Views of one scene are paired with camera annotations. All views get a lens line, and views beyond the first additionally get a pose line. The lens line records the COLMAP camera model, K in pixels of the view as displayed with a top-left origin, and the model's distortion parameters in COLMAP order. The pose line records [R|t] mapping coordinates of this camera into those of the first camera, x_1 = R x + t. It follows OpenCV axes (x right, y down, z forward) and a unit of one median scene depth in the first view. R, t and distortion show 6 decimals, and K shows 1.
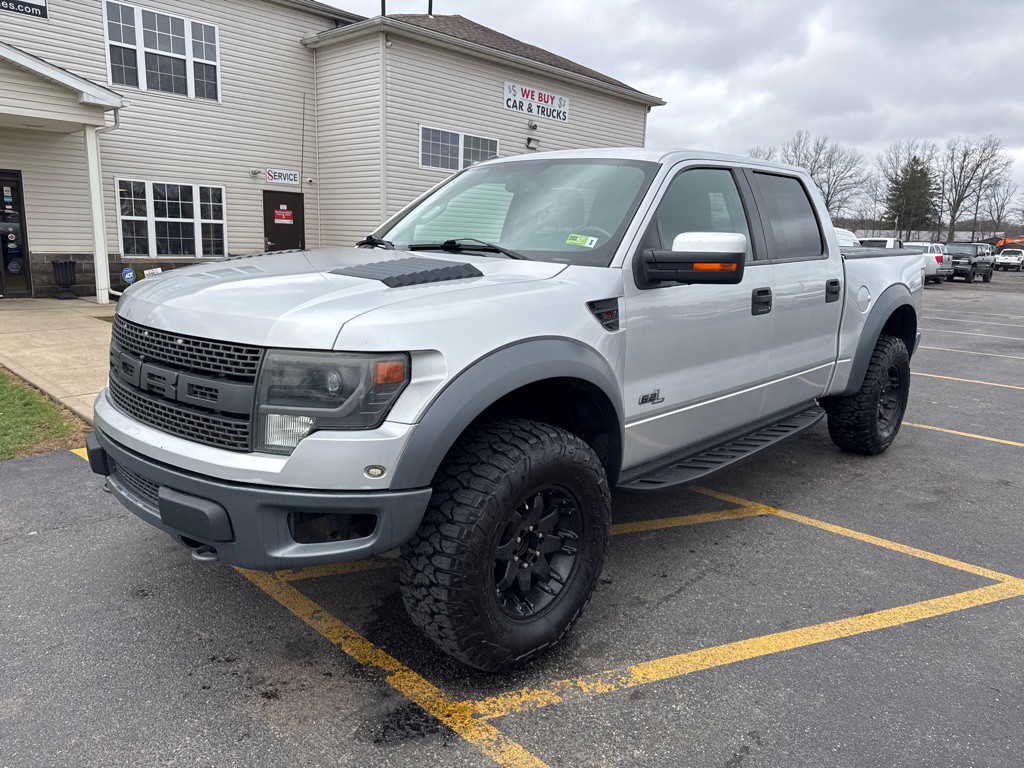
lens RADIAL K [[707.2, 0, 509.6], [0, 707.2, 384.5], [0, 0, 1]] dist [0.001875, -0.007384]
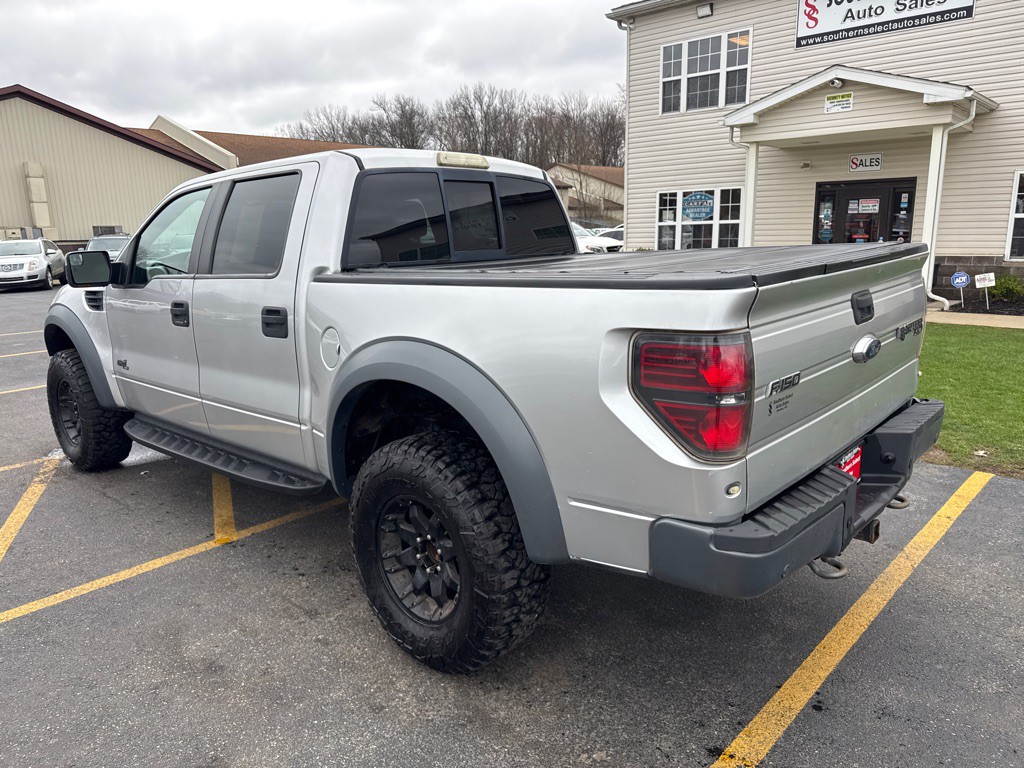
lens RADIAL K [[716.2, 0, 505.3], [0, 716.2, 381.3], [0, 0, 1]] dist [-0.005191, -0.002368]
pose [[0.037269, 0.173851, -0.984067, 0.380213], [-0.177528, 0.970239, 0.164685, -0.074278], [0.983410, 0.168562, 0.067023, 0.377210]]
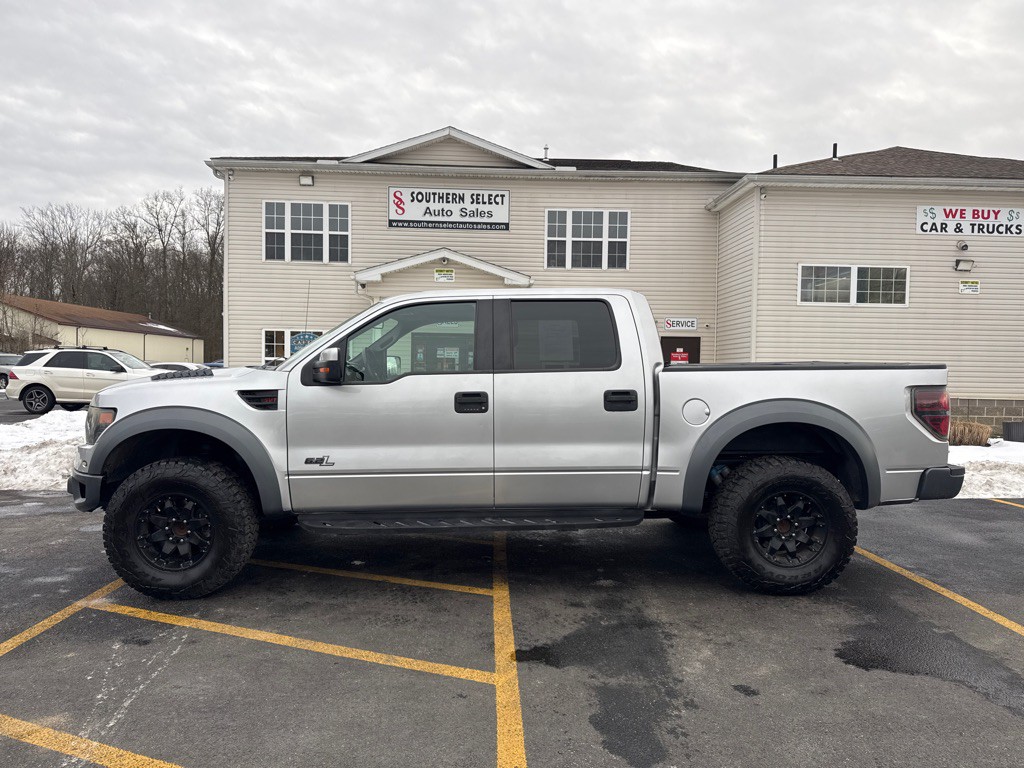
lens RADIAL K [[697.1, 0, 510.7], [0, 697.1, 383.5], [0, 0, 1]] dist [0.099652, -0.129676]
pose [[0.723365, -0.012270, -0.690357, 0.332489], [-0.128039, 0.980117, -0.151581, 0.006893], [0.678490, 0.198041, 0.707412, 0.047450]]
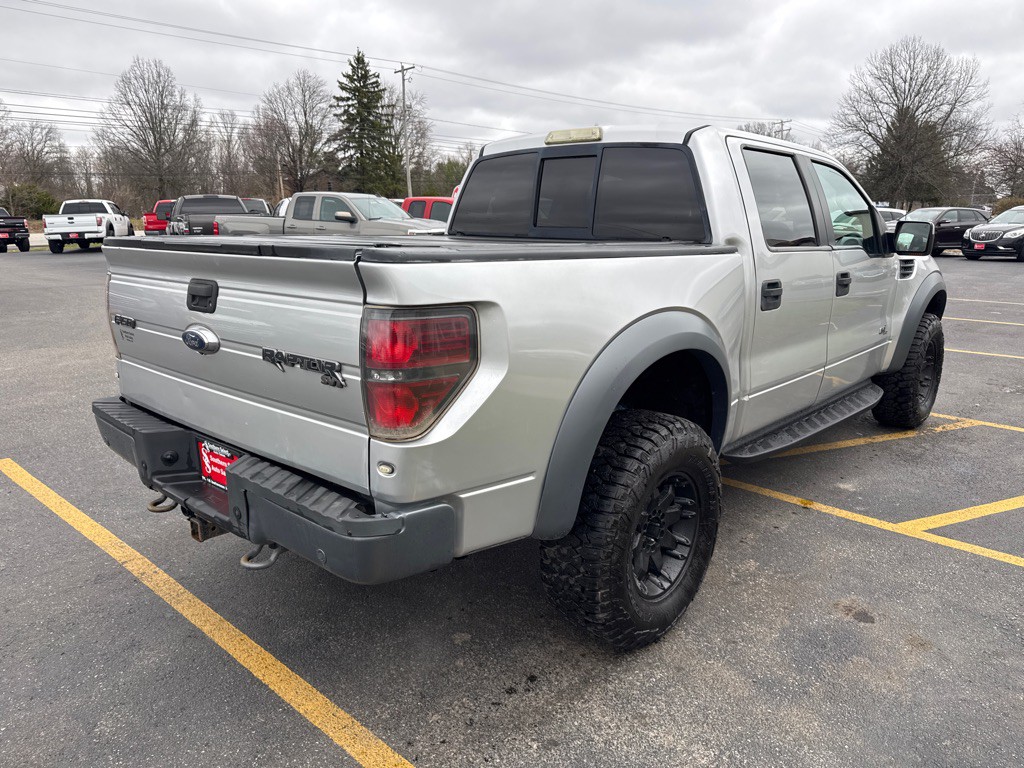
lens RADIAL K [[720.9, 0, 512.2], [0, 720.9, 398.4], [0, 0, 1]] dist [0.000621, 0.002602]
pose [[-0.999287, -0.022249, -0.030517, 0.127741], [-0.033469, 0.896062, 0.442665, -0.136740], [0.017496, 0.443371, -0.896167, 0.638477]]
